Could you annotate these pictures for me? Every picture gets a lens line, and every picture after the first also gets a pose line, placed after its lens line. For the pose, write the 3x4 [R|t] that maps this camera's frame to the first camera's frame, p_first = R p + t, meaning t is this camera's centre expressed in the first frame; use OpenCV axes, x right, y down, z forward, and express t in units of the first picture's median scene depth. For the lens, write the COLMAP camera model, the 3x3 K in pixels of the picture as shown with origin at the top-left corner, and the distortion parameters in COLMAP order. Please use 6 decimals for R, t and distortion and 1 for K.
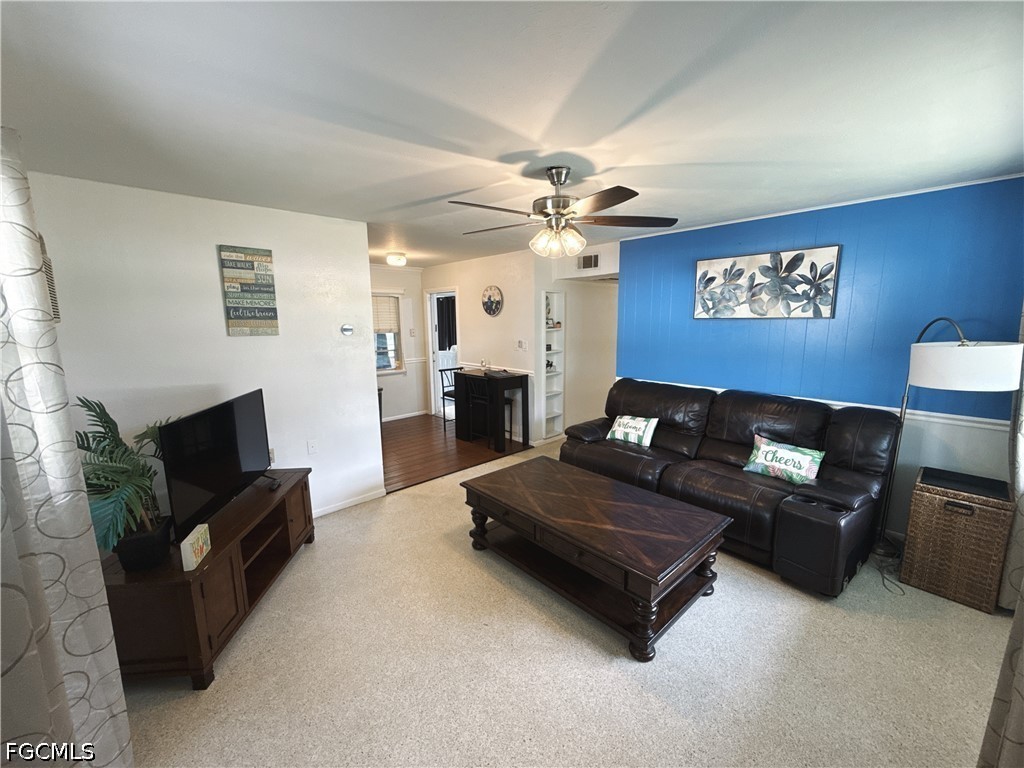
lens RADIAL K [[408.2, 0, 512.0], [0, 408.2, 382.5], [0, 0, 1]] dist [-0.004165, 0.000597]
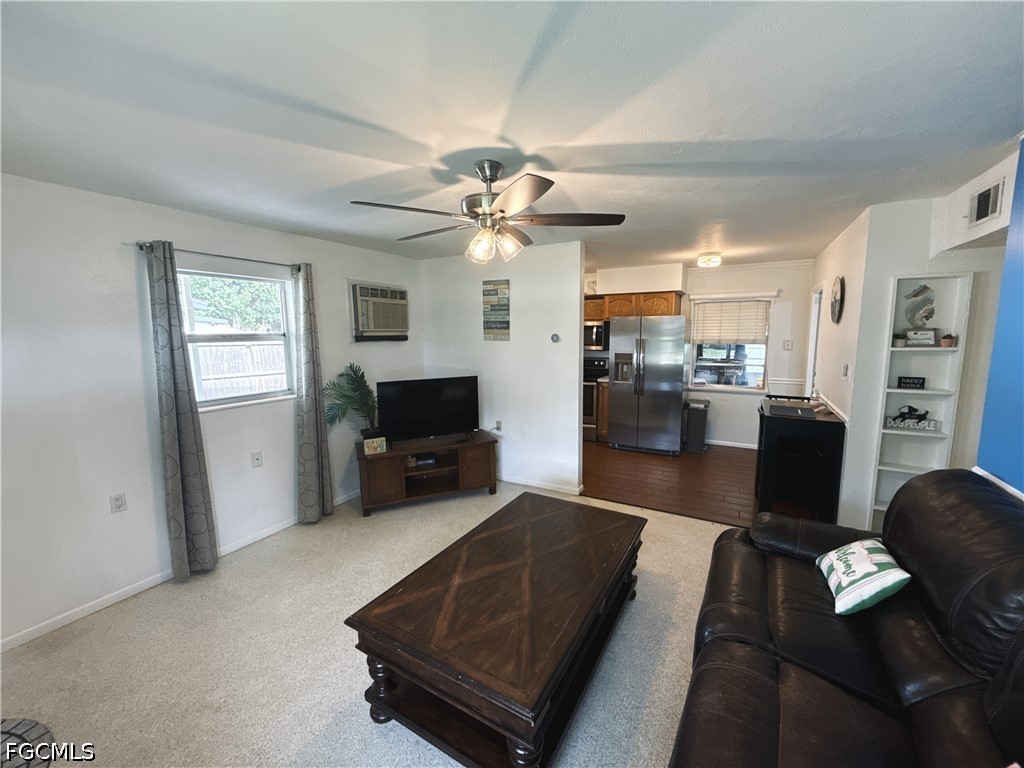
lens RADIAL K [[408.2, 0, 511.8], [0, 408.2, 382.6], [0, 0, 1]] dist [-0.004165, 0.000597]
pose [[0.297169, 0.128875, -0.946088, 0.798240], [-0.143754, 0.985594, 0.089103, -0.107162], [0.943941, 0.109525, 0.311414, 0.634807]]
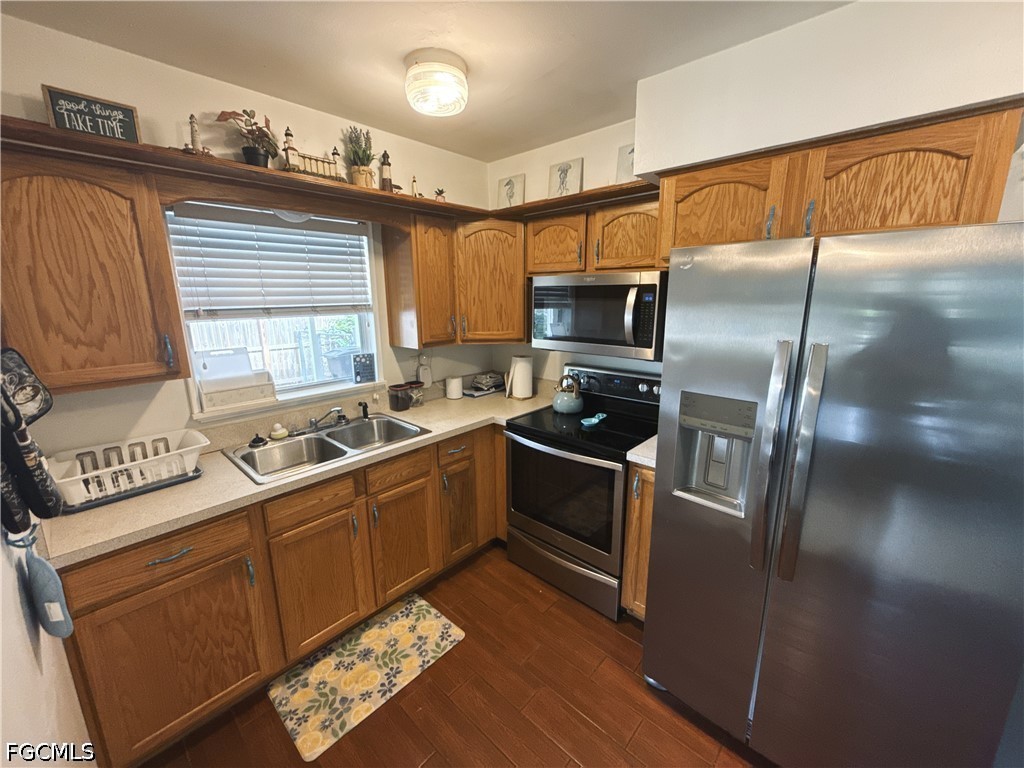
lens RADIAL K [[408.2, 0, 511.8], [0, 408.2, 381.6], [0, 0, 1]] dist [-0.004165, 0.000597]
pose [[0.079241, 0.231979, -0.969488, -0.402492], [-0.140082, 0.965487, 0.219572, -0.234038], [0.986964, 0.118409, 0.109002, 1.399391]]
